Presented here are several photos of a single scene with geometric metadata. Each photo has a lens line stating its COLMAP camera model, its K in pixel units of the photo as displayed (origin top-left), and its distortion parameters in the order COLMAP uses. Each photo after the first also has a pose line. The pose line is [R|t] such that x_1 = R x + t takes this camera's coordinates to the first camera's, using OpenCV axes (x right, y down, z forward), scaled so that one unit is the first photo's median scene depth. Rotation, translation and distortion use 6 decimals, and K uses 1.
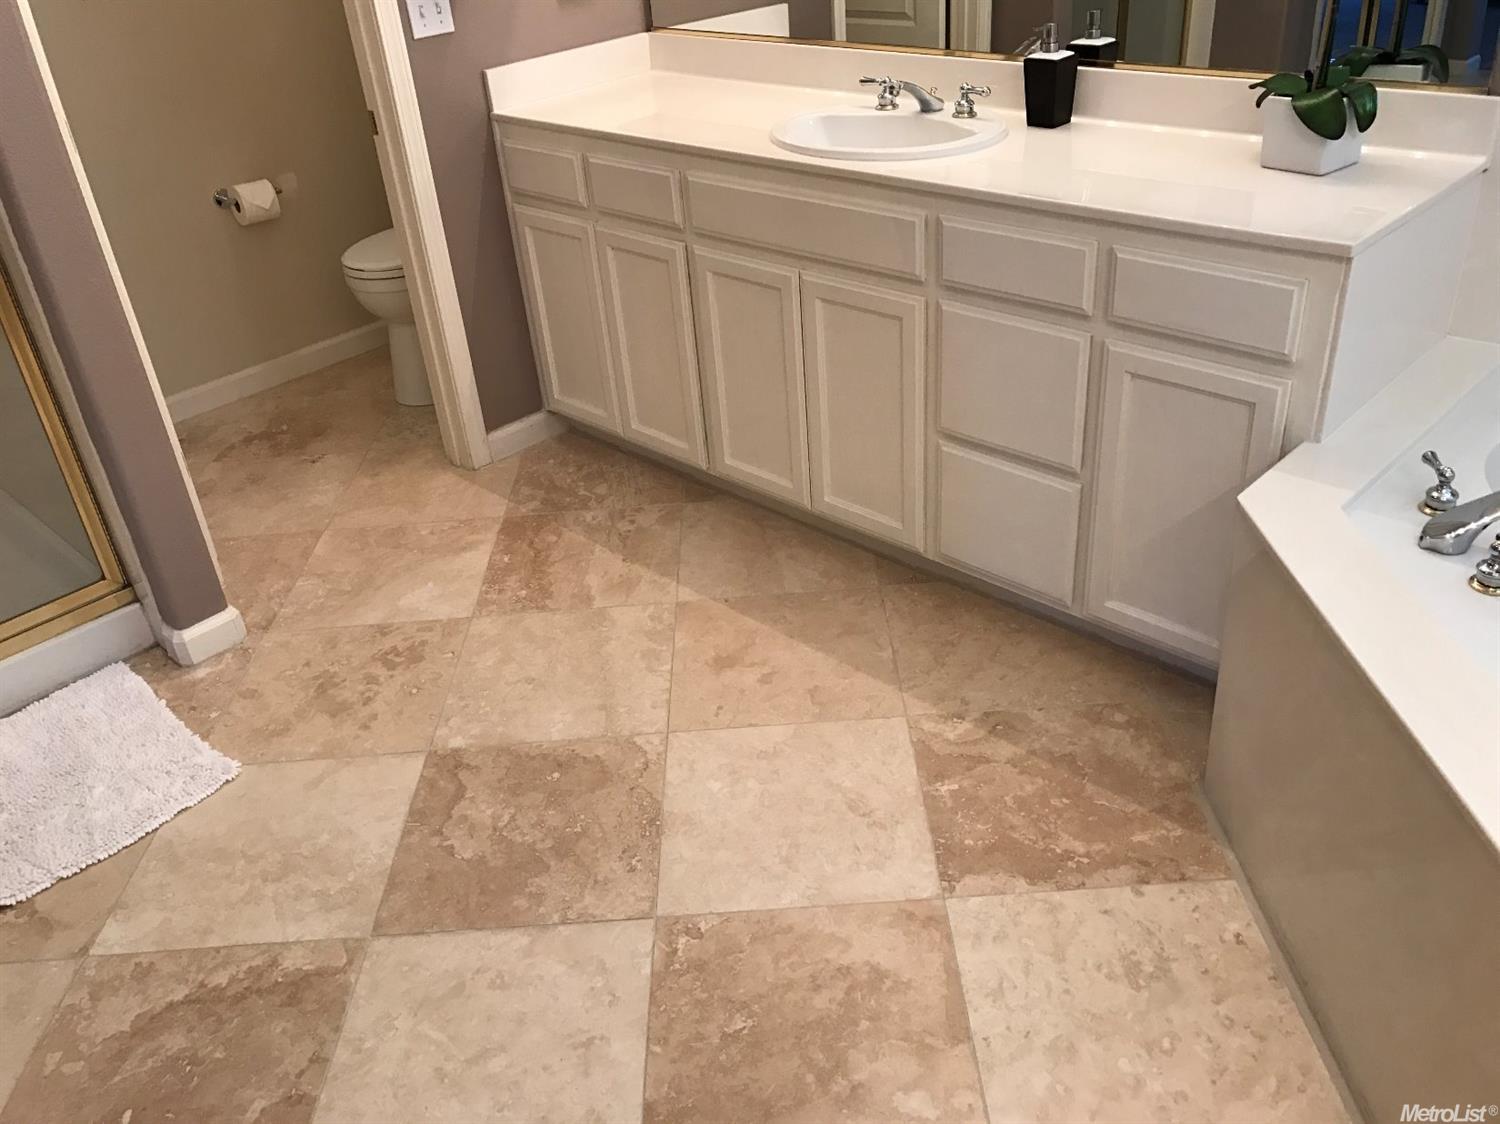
lens RADIAL K [[1241.6, 0, 753.8], [0, 1241.6, 553.1], [0, 0, 1]] dist [0.032552, -0.044656]
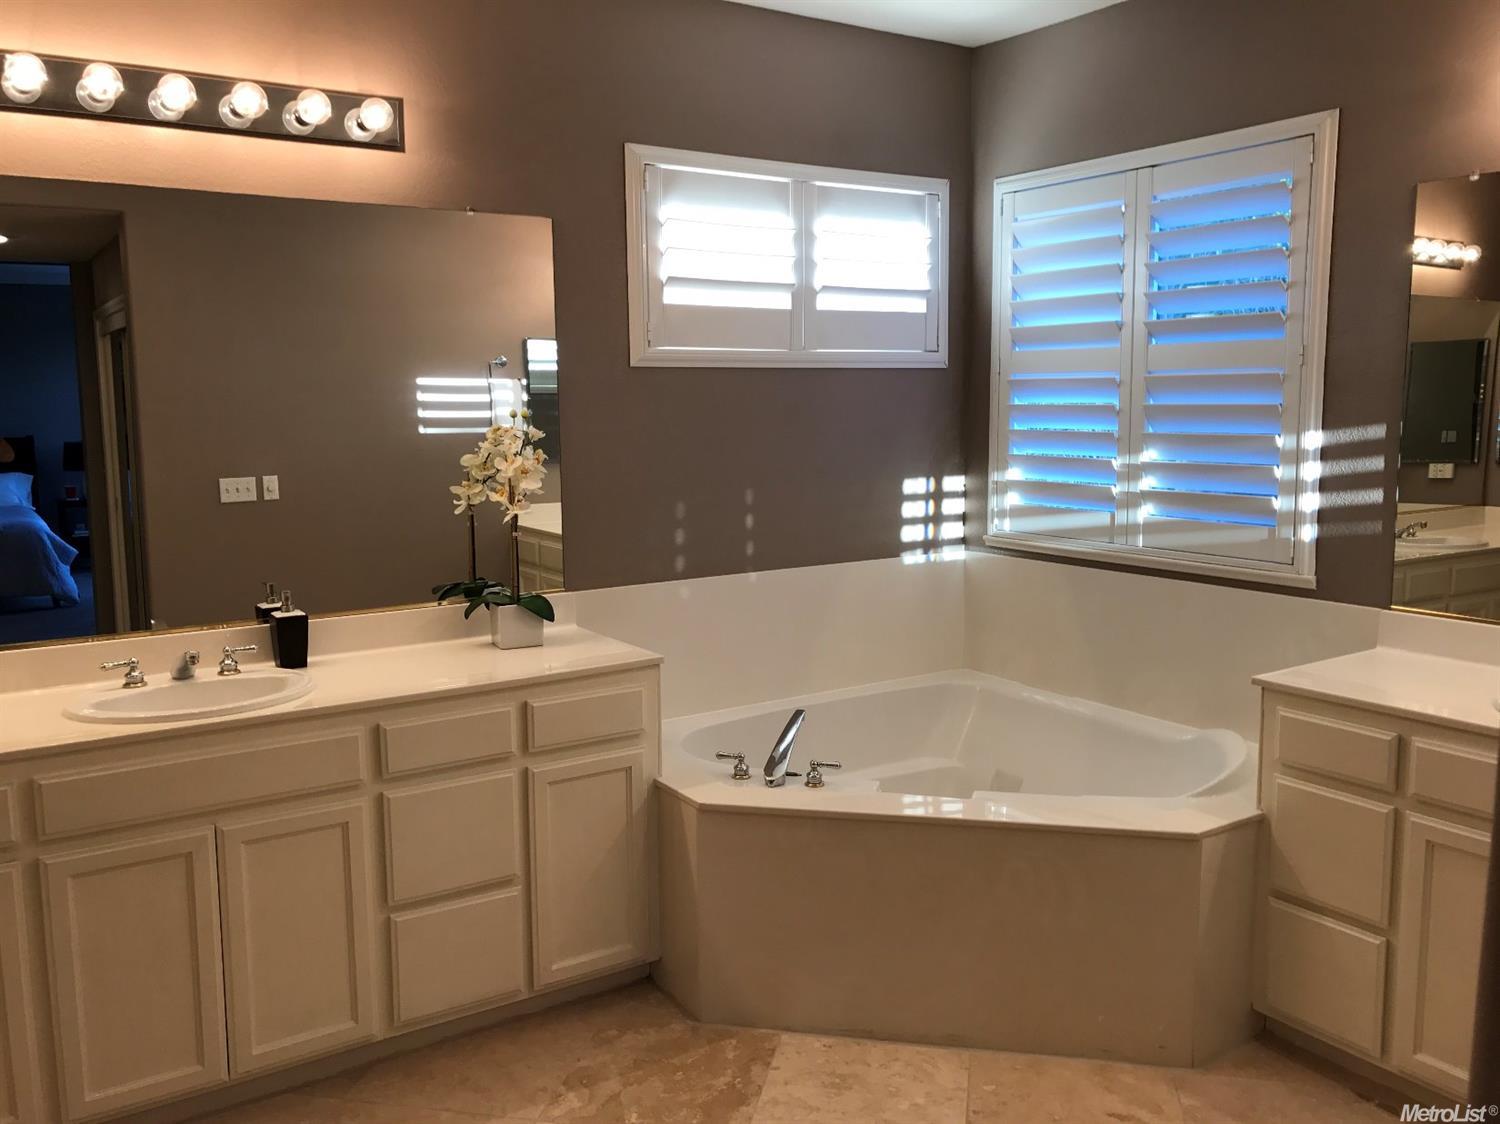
lens RADIAL K [[1241.6, 0, 754.3], [0, 1241.6, 562.6], [0, 0, 1]] dist [0.032552, -0.044656]
pose [[0.218425, -0.056393, 0.974223, -0.952013], [0.499019, 0.864381, -0.061848, -0.145484], [-0.838612, 0.499665, 0.216944, 0.340371]]
